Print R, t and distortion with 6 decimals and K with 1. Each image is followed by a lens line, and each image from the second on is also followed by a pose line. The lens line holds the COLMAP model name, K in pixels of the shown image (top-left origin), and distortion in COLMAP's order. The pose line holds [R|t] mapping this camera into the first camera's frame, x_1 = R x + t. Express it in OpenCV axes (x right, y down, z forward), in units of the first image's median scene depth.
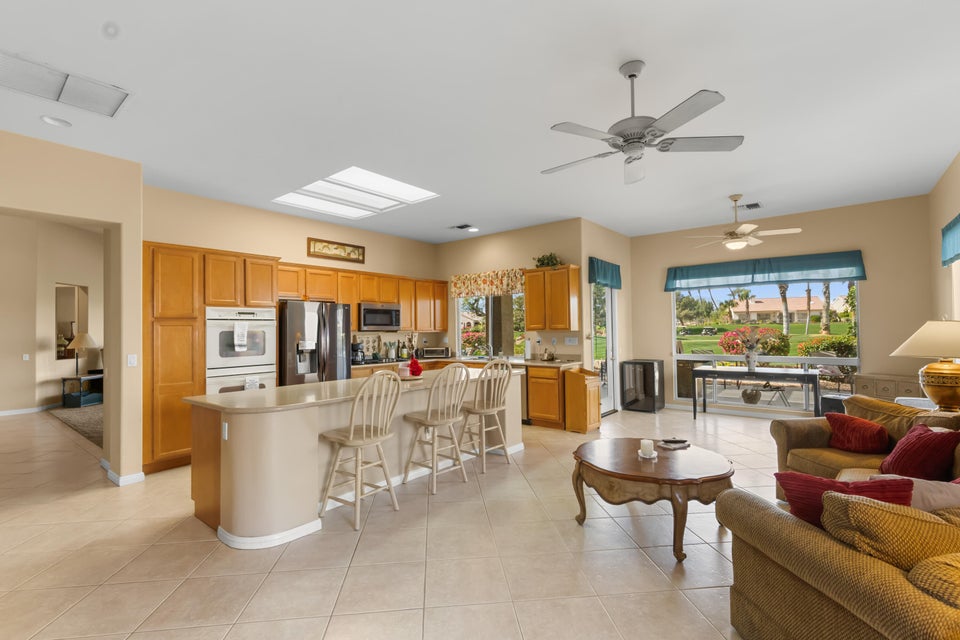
lens RADIAL K [[444.3, 0, 479.3], [0, 444.3, 320.6], [0, 0, 1]] dist [0.012954, -0.000738]
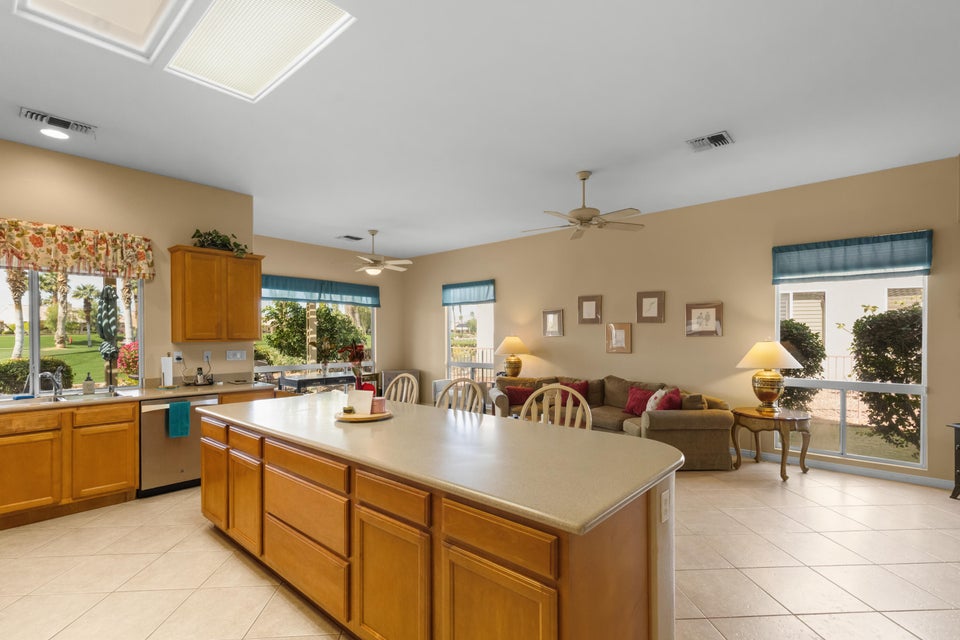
lens RADIAL K [[444.3, 0, 478.3], [0, 444.3, 340.7], [0, 0, 1]] dist [0.012954, -0.000738]
pose [[0.037317, 0.003763, 0.999296, -0.520609], [-0.018510, 0.999824, -0.003074, 0.015078], [-0.999132, -0.018383, 0.037380, 0.549540]]
